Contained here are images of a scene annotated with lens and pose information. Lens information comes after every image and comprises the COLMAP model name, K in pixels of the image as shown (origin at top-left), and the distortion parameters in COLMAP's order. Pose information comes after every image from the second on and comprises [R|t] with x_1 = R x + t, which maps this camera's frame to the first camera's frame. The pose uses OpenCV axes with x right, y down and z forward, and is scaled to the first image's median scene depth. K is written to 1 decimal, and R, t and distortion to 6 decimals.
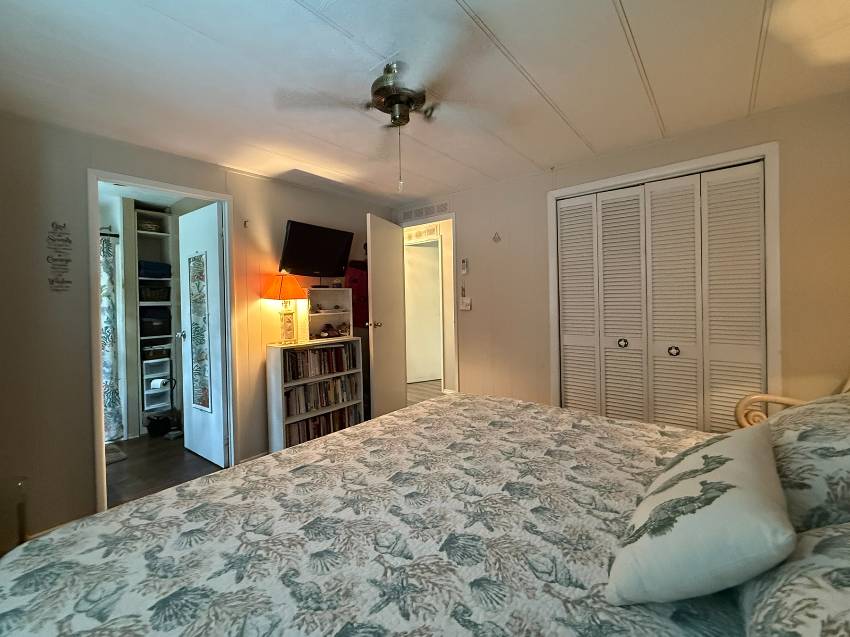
lens RADIAL K [[355.5, 0, 415.6], [0, 355.5, 302.3], [0, 0, 1]] dist [-0.005791, -0.000053]
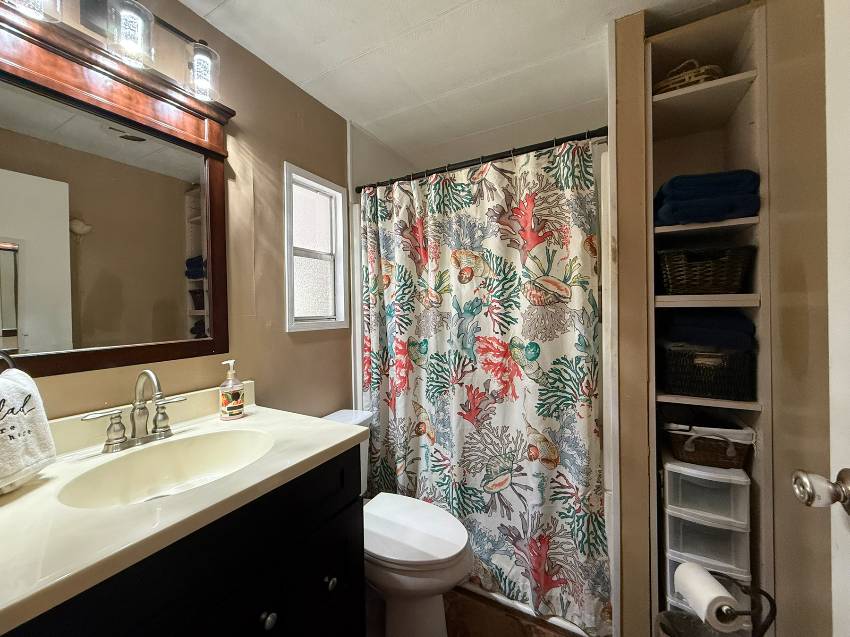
lens RADIAL K [[340.4, 0, 423.8], [0, 340.4, 310.0], [0, 0, 1]] dist [-0.002210, -0.000154]
pose [[0.198876, 0.021680, -0.979785, -0.500879], [0.007879, 0.999688, 0.023720, 0.002652], [0.979993, -0.012437, 0.198643, 0.718500]]
